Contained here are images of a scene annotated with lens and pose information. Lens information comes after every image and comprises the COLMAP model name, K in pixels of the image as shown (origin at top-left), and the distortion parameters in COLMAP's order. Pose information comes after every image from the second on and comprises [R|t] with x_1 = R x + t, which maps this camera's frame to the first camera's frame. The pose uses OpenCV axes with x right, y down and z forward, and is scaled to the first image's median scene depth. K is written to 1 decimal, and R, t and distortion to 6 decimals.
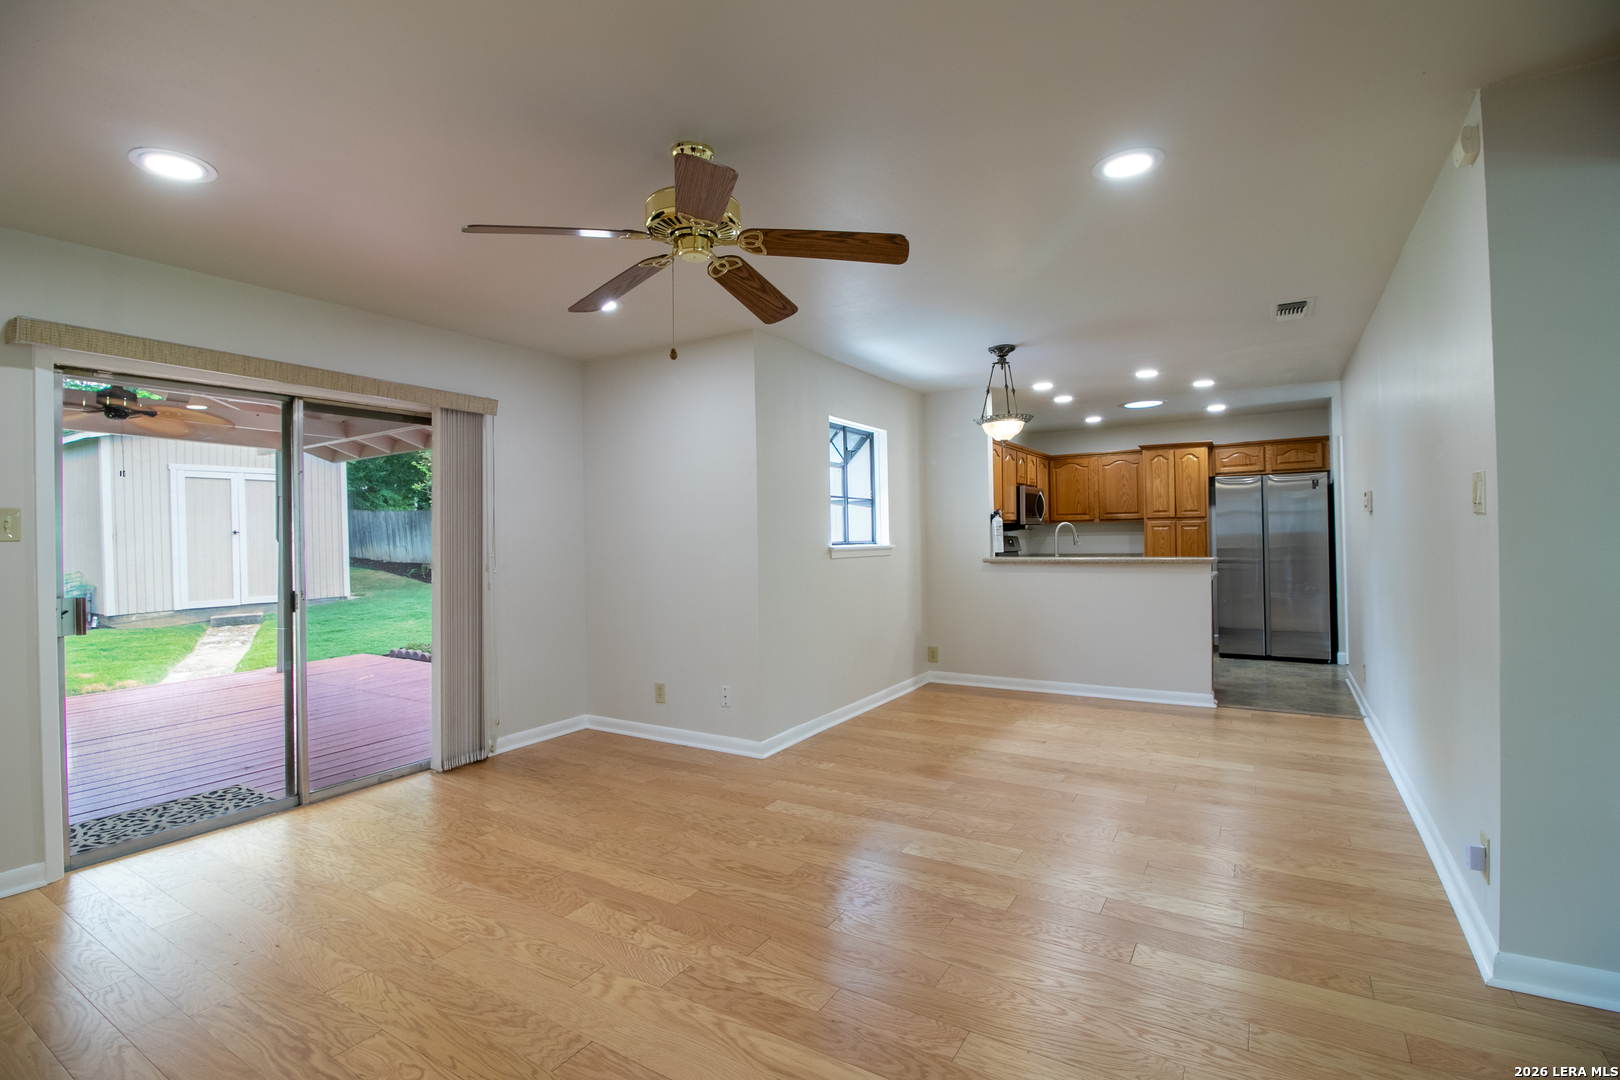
lens RADIAL K [[748.4, 0, 802.8], [0, 748.4, 535.5], [0, 0, 1]] dist [-0.001816, -0.011978]
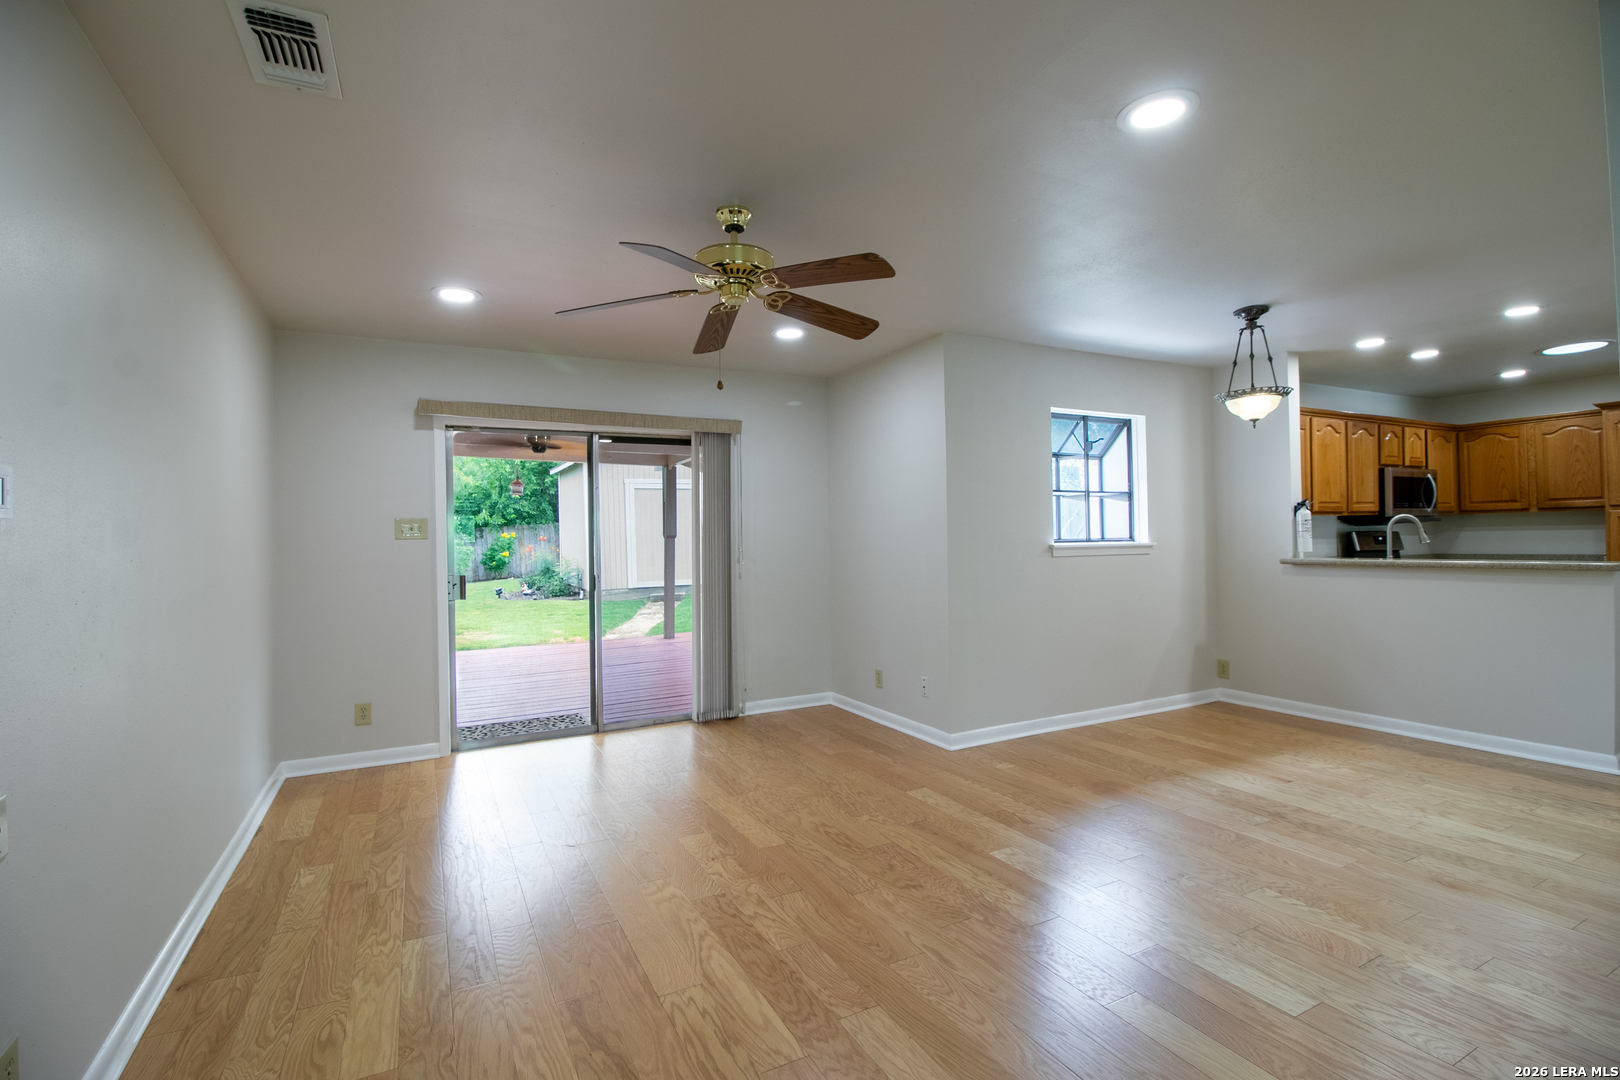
lens RADIAL K [[748.4, 0, 805.8], [0, 748.4, 537.3], [0, 0, 1]] dist [-0.001816, -0.011978]
pose [[0.858943, 0.000855, -0.512071, 0.304796], [0.004038, 0.999956, 0.008443, -0.003886], [0.512056, -0.009319, 0.858901, 0.019026]]
